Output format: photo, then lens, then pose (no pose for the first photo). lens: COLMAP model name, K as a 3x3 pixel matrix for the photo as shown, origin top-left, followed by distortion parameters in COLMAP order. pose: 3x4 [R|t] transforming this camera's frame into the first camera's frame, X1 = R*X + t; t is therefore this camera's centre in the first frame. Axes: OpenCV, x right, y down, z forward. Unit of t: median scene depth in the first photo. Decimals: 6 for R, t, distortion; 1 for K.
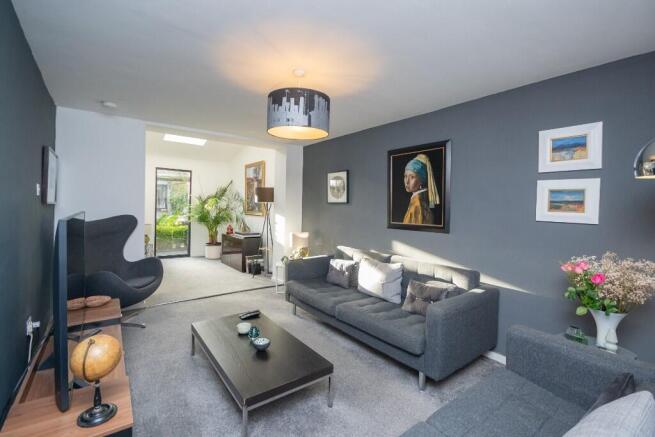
lens RADIAL K [[301.4, 0, 326.4], [0, 301.4, 213.2], [0, 0, 1]] dist [0.000732, 0.000100]
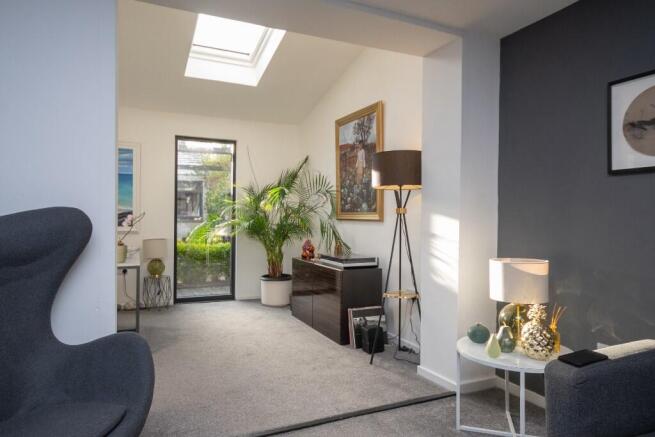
lens RADIAL K [[429.8, 0, 328.6], [0, 429.8, 218.5], [0, 0, 1]] dist [-0.010915, -0.000614]
pose [[0.977660, -0.012967, -0.209791, -0.132723], [0.009572, 0.999806, -0.017189, 0.014540], [0.209973, 0.014797, 0.977595, 0.300558]]
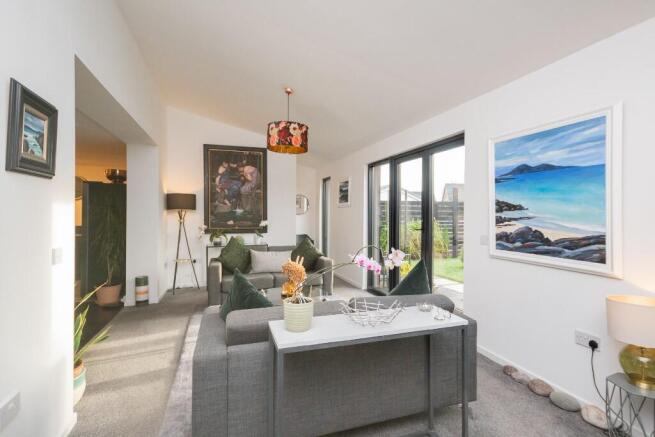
lens RADIAL K [[329.7, 0, 328.1], [0, 329.7, 217.6], [0, 0, 1]] dist [-0.000066, -0.000003]
pose [[-0.315474, -0.013867, -0.948833, -0.267790], [-0.020971, 0.999751, -0.007639, -0.024544], [0.948702, 0.017488, -0.315686, 0.852541]]
